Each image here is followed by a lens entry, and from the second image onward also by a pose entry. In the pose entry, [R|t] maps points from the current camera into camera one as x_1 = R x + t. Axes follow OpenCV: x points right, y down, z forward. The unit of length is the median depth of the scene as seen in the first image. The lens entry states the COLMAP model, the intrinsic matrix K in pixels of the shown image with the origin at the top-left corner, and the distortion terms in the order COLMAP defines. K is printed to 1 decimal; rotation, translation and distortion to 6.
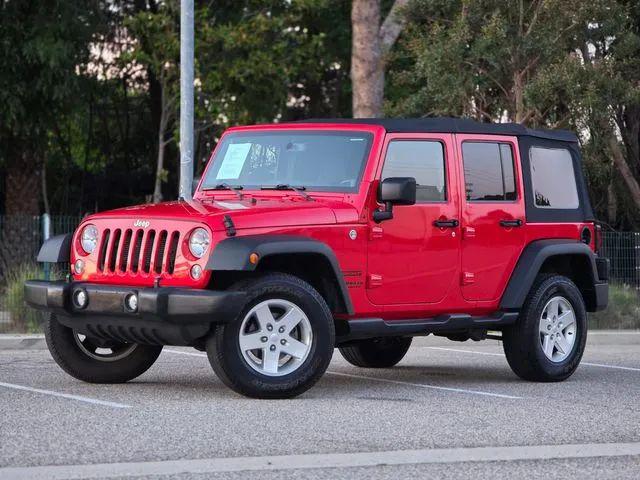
lens RADIAL K [[2163.3, 0, 320.0], [0, 2163.3, 240.0], [0, 0, 1]] dist [0.393542, -1.030527]
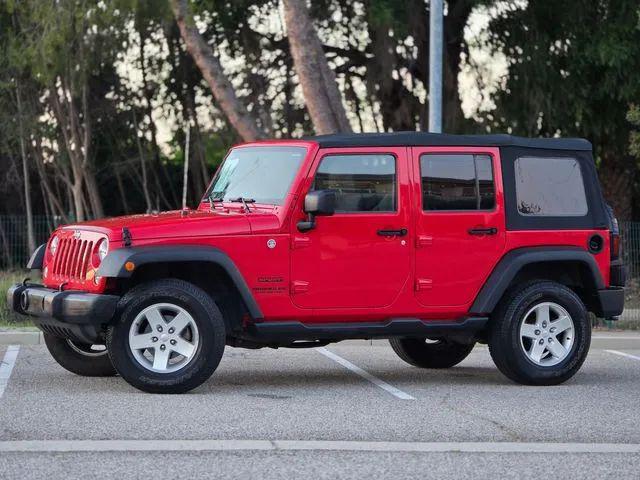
lens RADIAL K [[2163.3, 0, 320.0], [0, 2163.3, 240.0], [0, 0, 1]] dist [0.393542, -1.030527]
pose [[0.922692, -0.000248, -0.385539, 0.440349], [0.001566, 0.999994, 0.003105, -0.007434], [0.385536, -0.003469, 0.922686, 0.011969]]
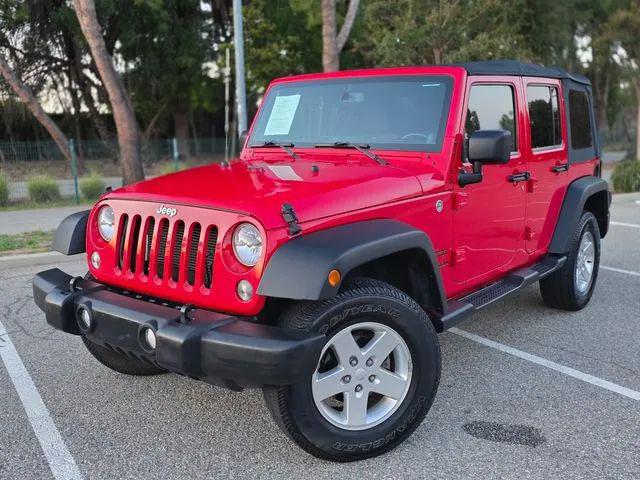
lens RADIAL K [[661.7, 0, 318.0], [0, 661.7, 232.3], [0, 0, 1]] dist [0.160408, -0.359994]
pose [[0.998775, -0.035456, 0.034519, -0.037415], [0.029774, 0.987762, 0.153099, -0.030960], [-0.039524, -0.151884, 0.987608, 0.733480]]
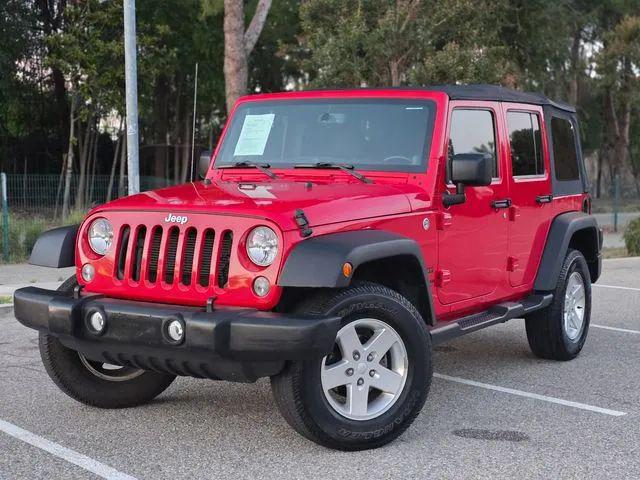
lens RADIAL K [[1102.8, 0, 332.7], [0, 1102.8, 226.8], [0, 0, 1]] dist [0.263625, -1.399206]
pose [[0.984593, -0.019913, 0.173724, -0.090104], [0.011121, 0.998614, 0.051437, -0.022692], [-0.174508, -0.048713, 0.983450, 0.574224]]
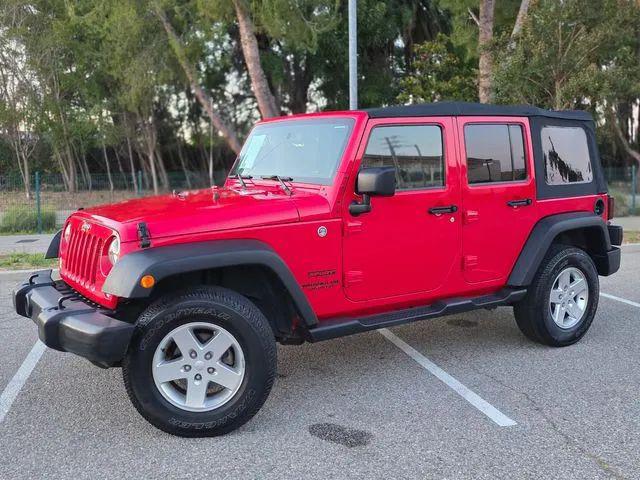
lens RADIAL K [[661.7, 0, 318.0], [0, 661.7, 232.3], [0, 0, 1]] dist [0.160408, -0.359994]
pose [[0.961591, 0.002855, -0.274472, 0.088056], [0.025309, 0.994764, 0.099015, -0.029259], [0.273318, -0.102158, 0.956484, 0.707971]]
